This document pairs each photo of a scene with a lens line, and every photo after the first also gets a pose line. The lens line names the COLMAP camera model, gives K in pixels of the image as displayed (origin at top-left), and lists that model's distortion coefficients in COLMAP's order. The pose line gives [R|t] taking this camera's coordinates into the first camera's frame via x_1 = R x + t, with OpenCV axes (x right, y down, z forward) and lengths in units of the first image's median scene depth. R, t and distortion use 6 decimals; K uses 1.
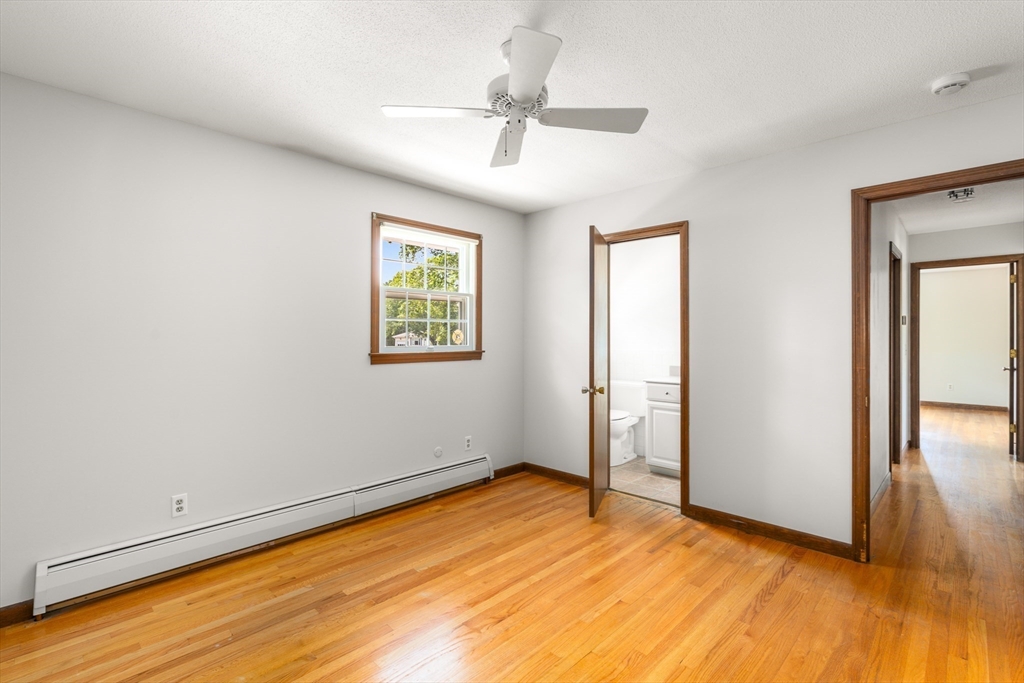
lens RADIAL K [[469.1, 0, 508.2], [0, 469.1, 334.5], [0, 0, 1]] dist [-0.003193, 0.000807]
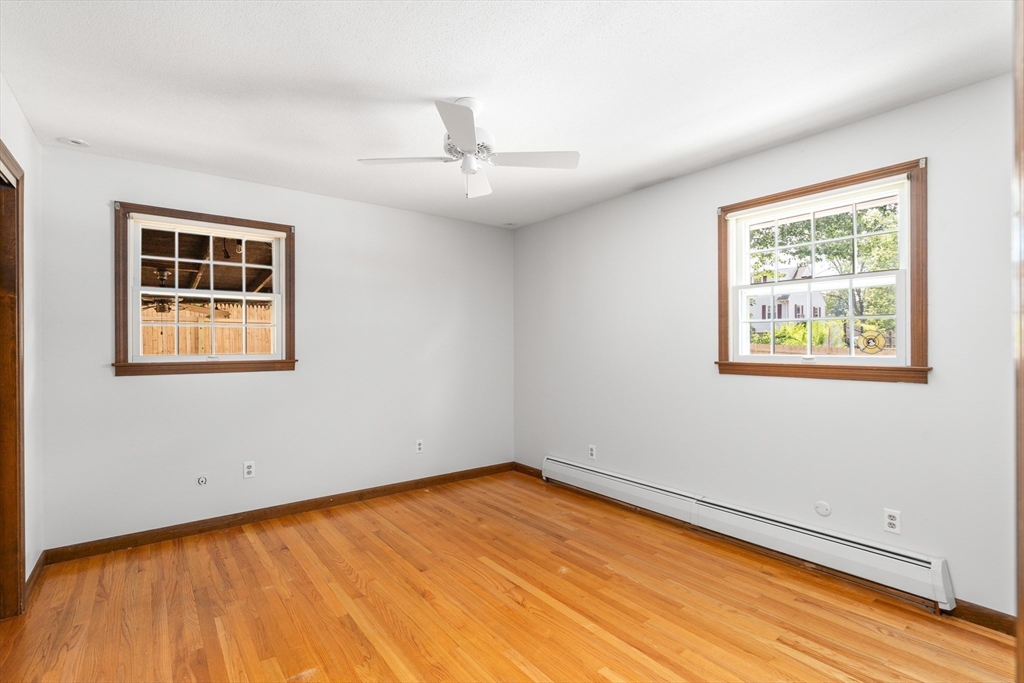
lens RADIAL K [[469.1, 0, 508.2], [0, 469.1, 334.5], [0, 0, 1]] dist [-0.003193, 0.000807]
pose [[-0.131390, -0.022972, -0.991065, 0.798844], [0.009195, 0.999660, -0.024390, 0.007563], [0.991288, -0.012317, -0.131134, 0.831955]]
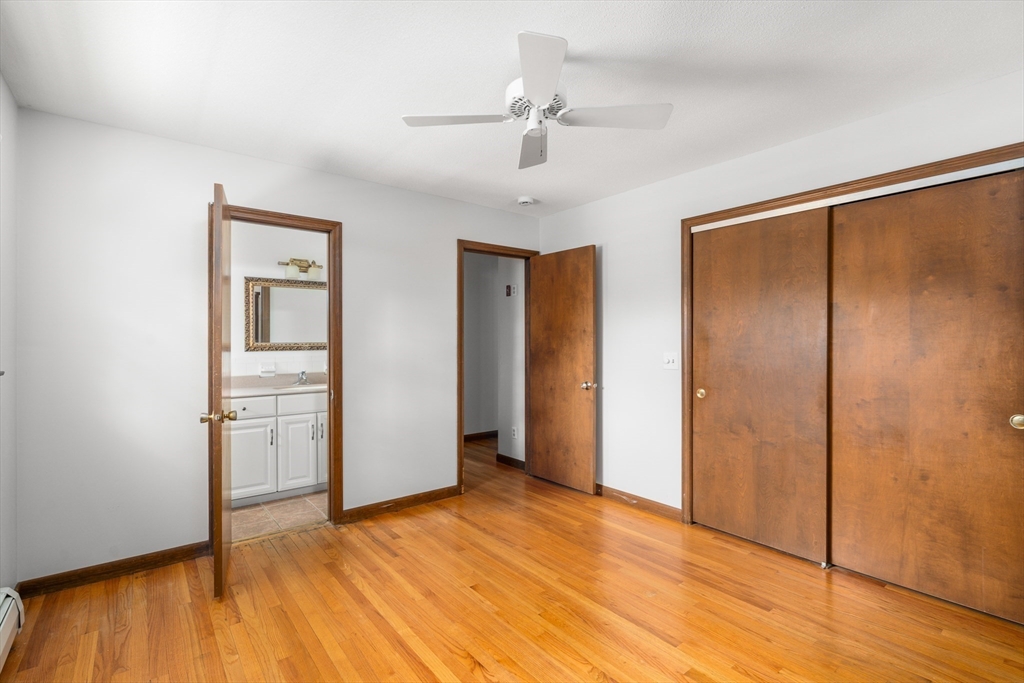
lens RADIAL K [[475.2, 0, 512.0], [0, 475.2, 341.5], [0, 0, 1]] dist [-0.000964, 0.000057]
pose [[0.115841, 0.003464, 0.993262, -0.654342], [-0.001970, 0.999993, -0.003258, 0.010887], [-0.993266, -0.001579, 0.115847, 0.620853]]
